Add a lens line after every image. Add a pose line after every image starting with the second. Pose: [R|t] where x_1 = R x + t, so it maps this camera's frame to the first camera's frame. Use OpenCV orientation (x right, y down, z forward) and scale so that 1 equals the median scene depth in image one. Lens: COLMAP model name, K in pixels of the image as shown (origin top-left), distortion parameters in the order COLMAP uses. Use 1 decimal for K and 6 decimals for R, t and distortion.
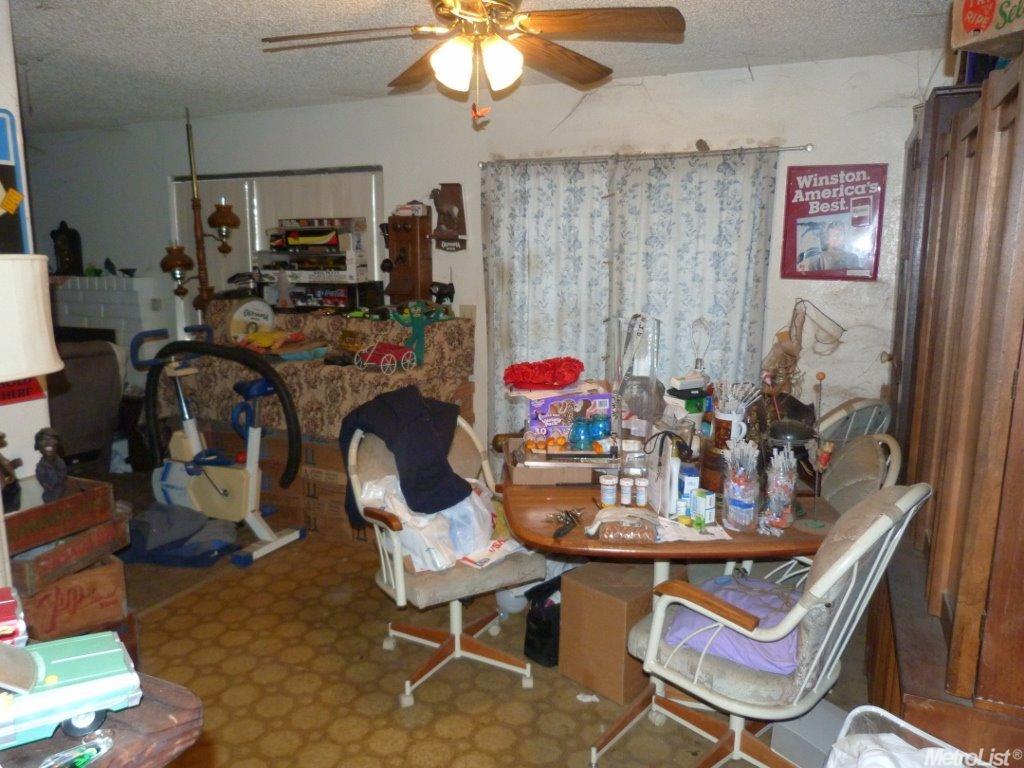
lens RADIAL K [[773.0, 0, 511.6], [0, 773.0, 385.7], [0, 0, 1]] dist [-0.028492, 0.004763]
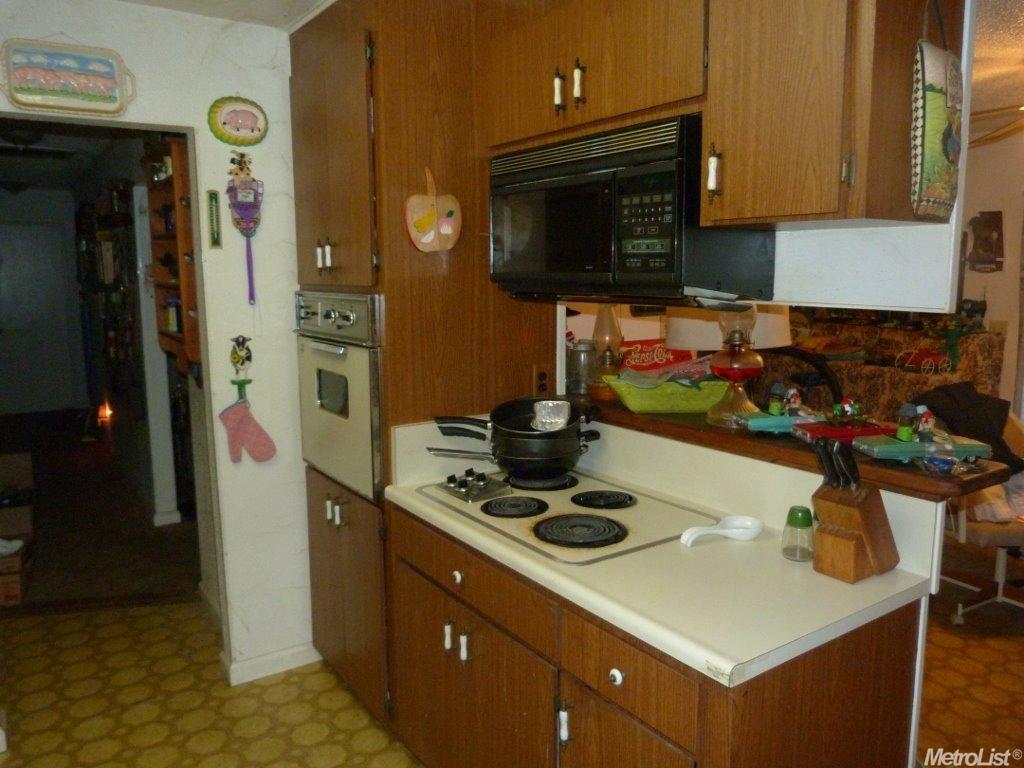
lens RADIAL K [[773.0, 0, 513.4], [0, 773.0, 383.5], [0, 0, 1]] dist [-0.028492, 0.004763]
pose [[0.855213, 0.070673, -0.513435, -0.089350], [-0.084972, 0.996374, -0.004387, 0.052511], [0.511263, 0.047379, 0.858117, -0.309301]]
